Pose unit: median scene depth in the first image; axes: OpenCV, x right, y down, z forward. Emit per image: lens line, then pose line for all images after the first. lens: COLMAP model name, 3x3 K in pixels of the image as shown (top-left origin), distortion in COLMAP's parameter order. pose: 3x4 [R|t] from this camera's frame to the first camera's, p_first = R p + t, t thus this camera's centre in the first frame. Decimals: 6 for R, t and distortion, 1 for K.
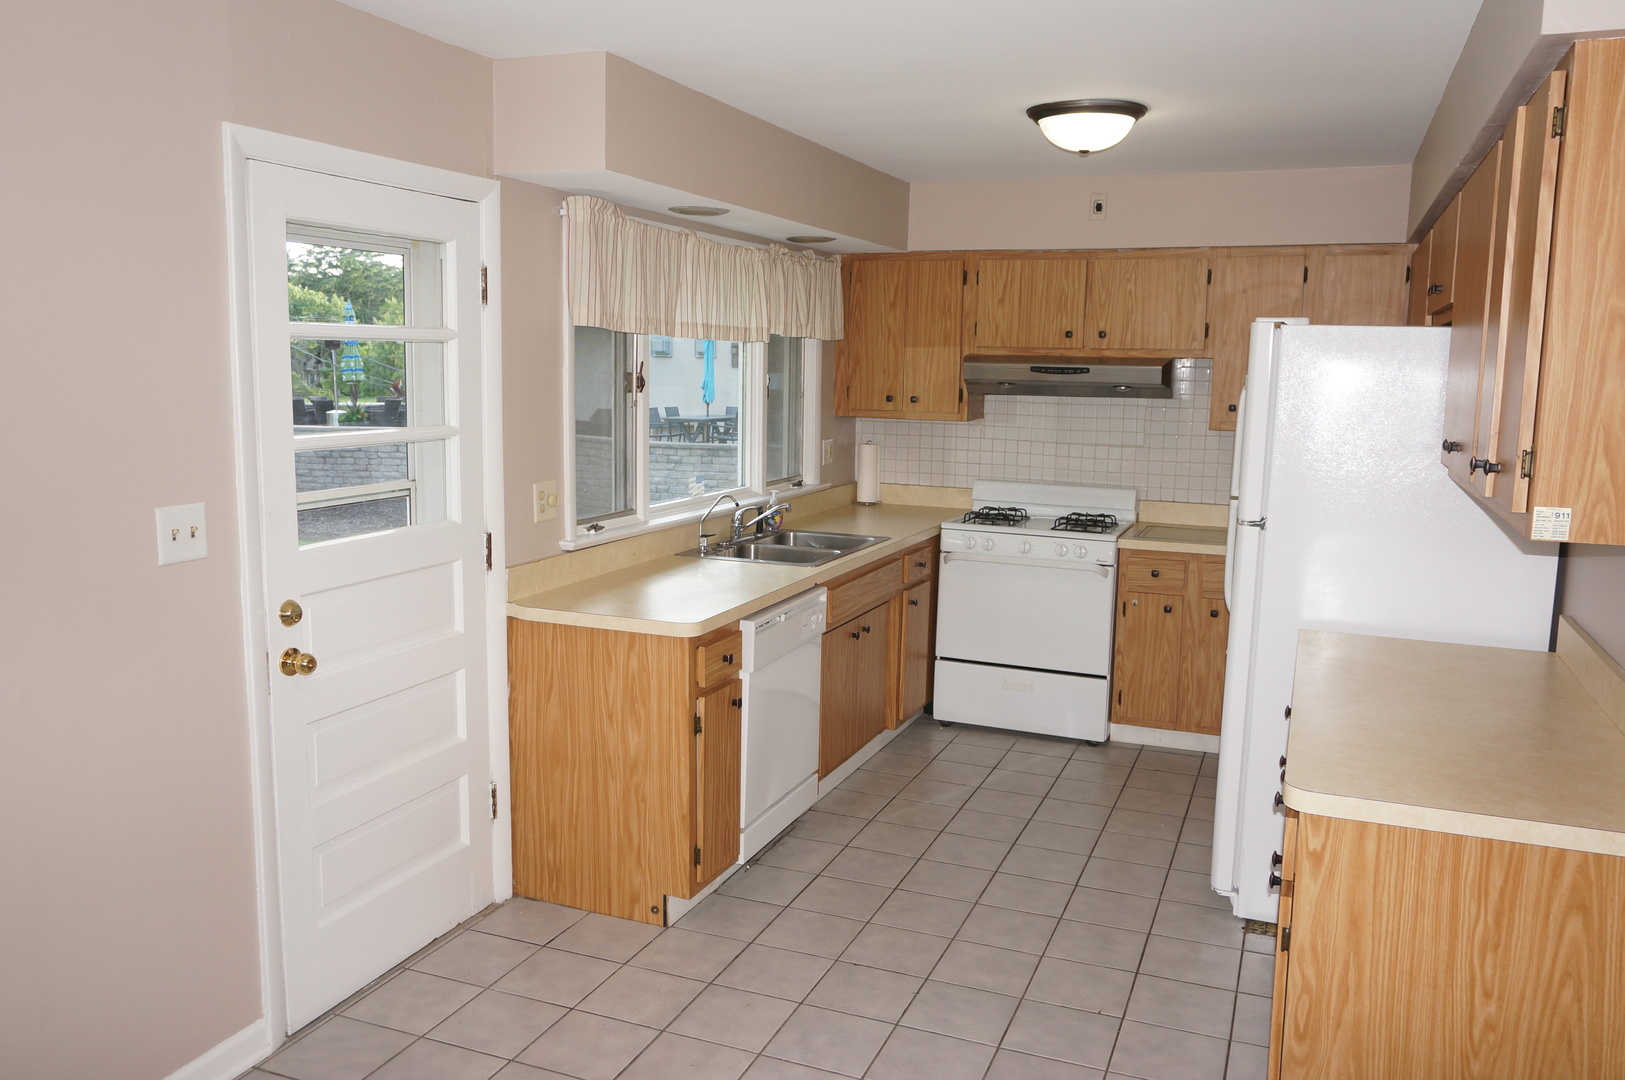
lens RADIAL K [[1251.1, 0, 809.8], [0, 1251.1, 538.8], [0, 0, 1]] dist [-0.025717, 0.019381]
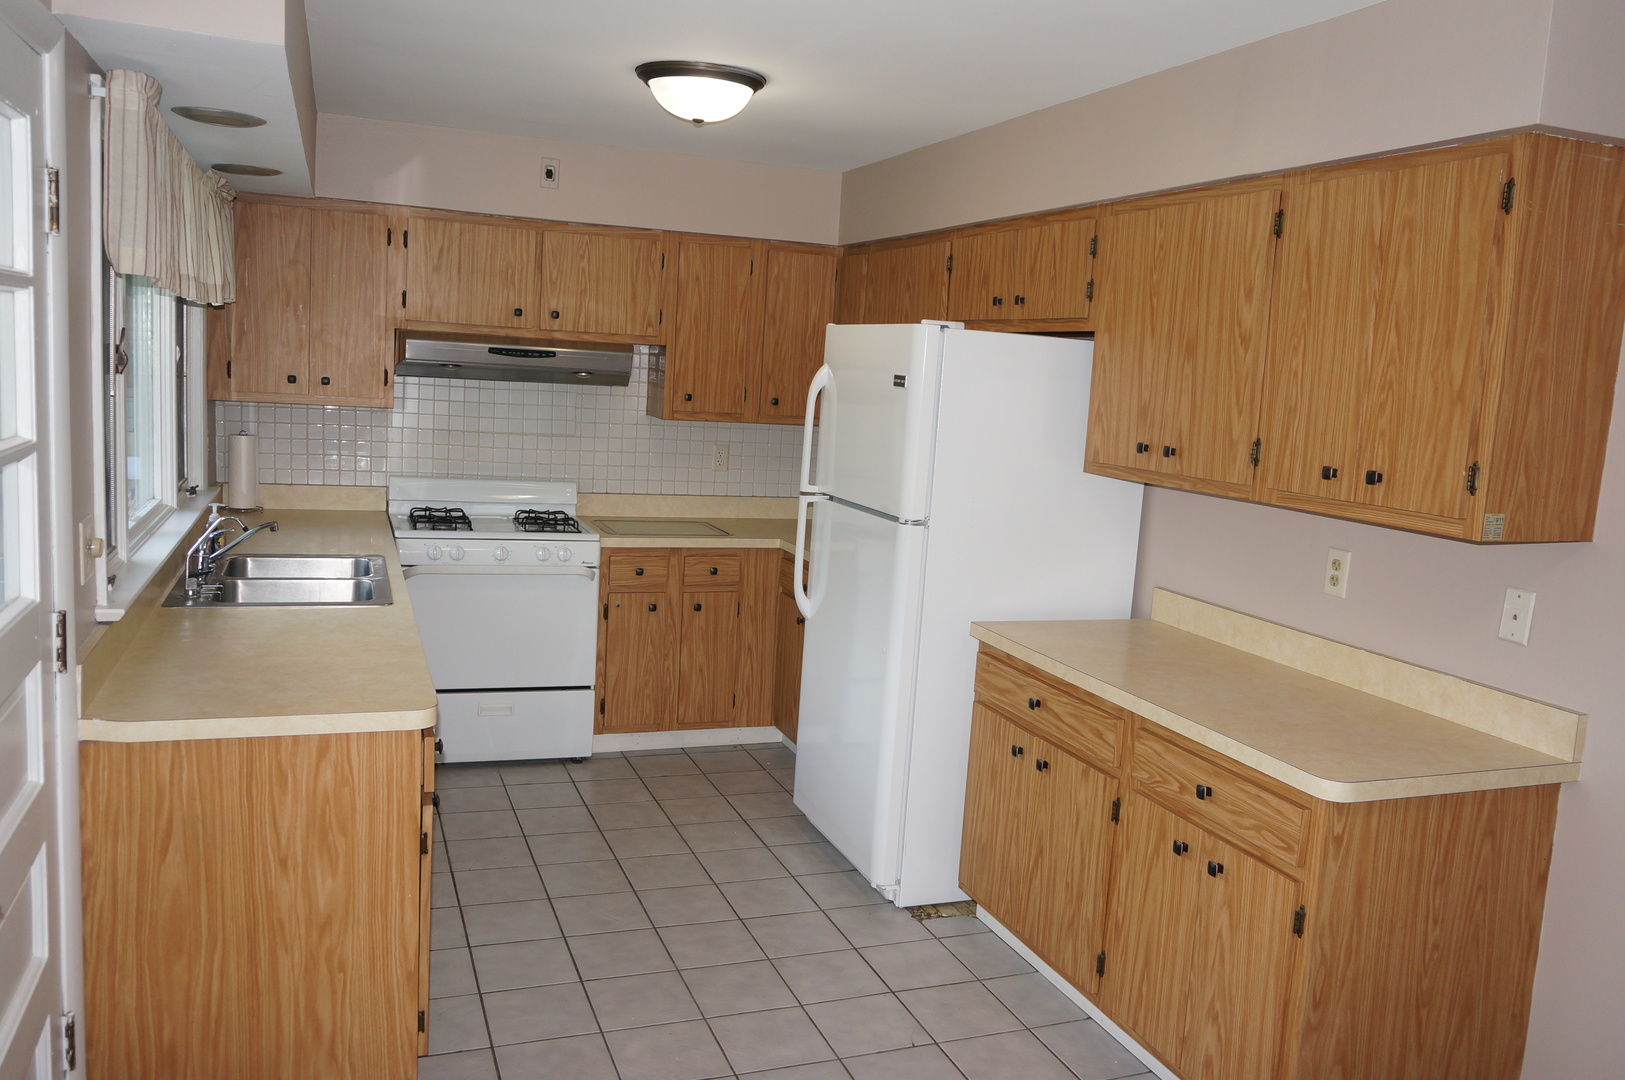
lens RADIAL K [[1251.1, 0, 815.0], [0, 1251.1, 538.1], [0, 0, 1]] dist [-0.025717, 0.019381]
pose [[0.730880, -0.066273, 0.679281, -0.370486], [0.049145, 0.997801, 0.044470, -0.045507], [-0.680734, 0.000881, 0.732530, 0.289395]]
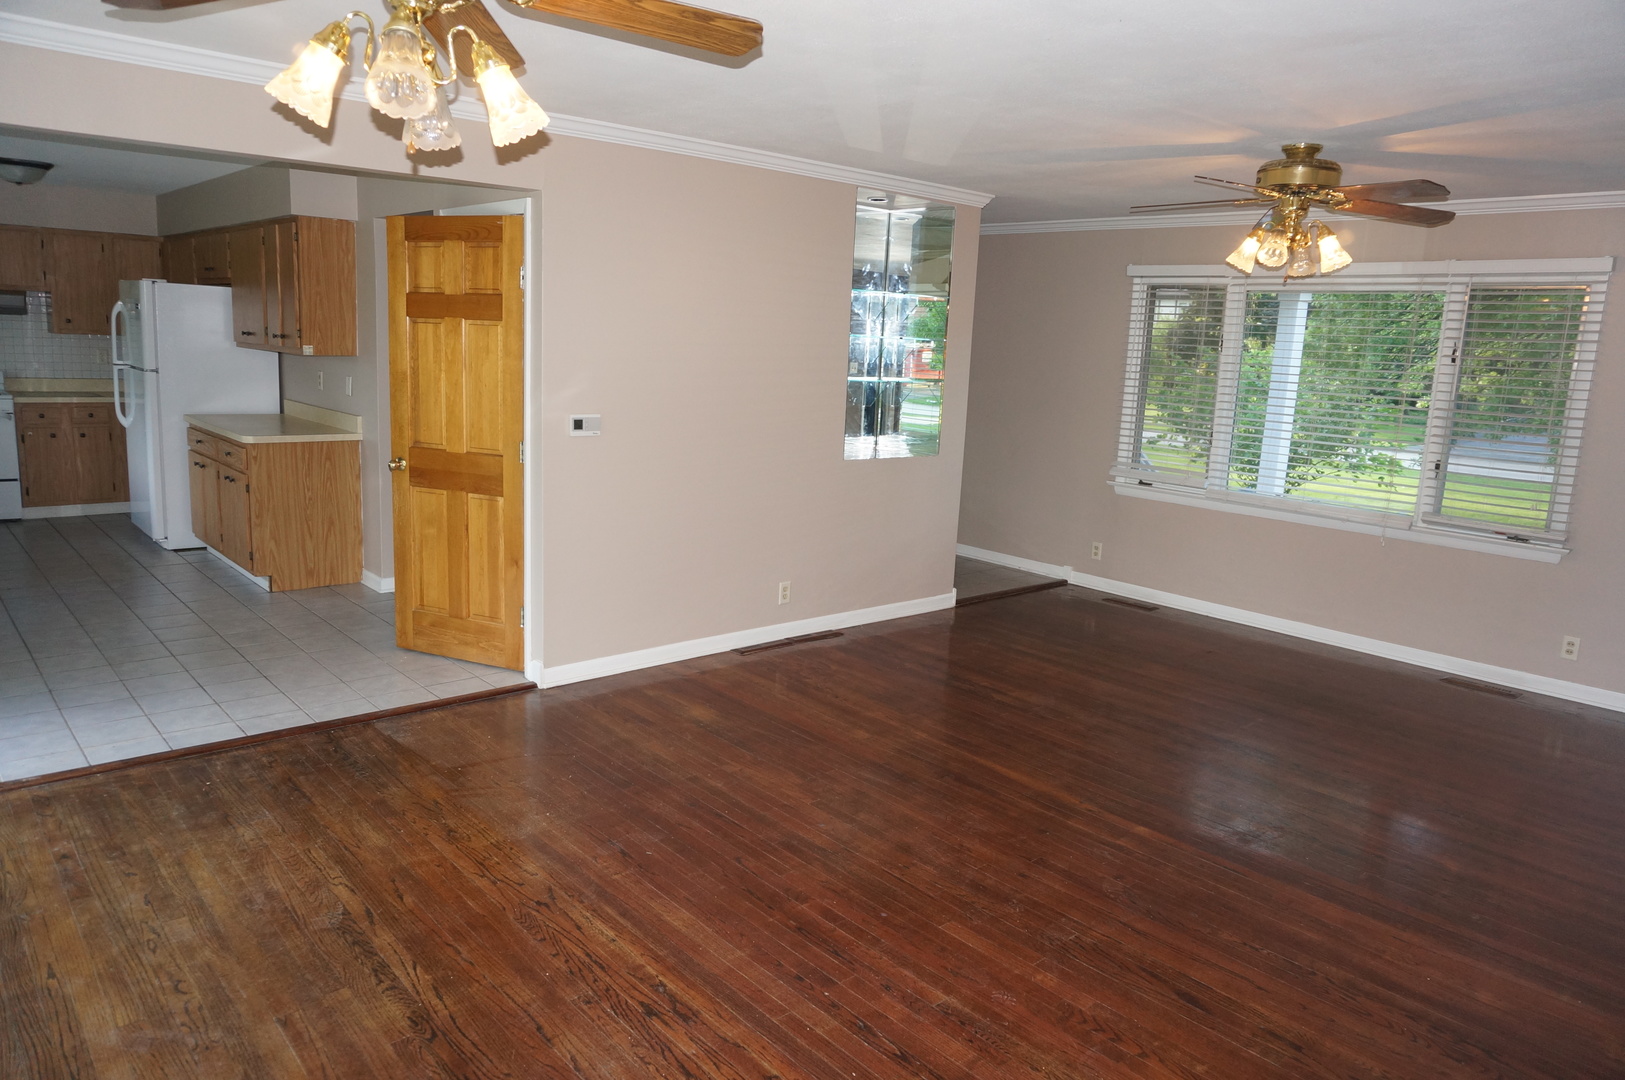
lens RADIAL K [[1089.0, 0, 799.8], [0, 1089.0, 531.4], [0, 0, 1]] dist [-0.036318, 0.029740]
pose [[0.448576, -0.156125, 0.880003, -0.823067], [0.087518, 0.987565, 0.130596, 0.114274], [-0.889450, 0.018433, 0.456661, -0.866066]]
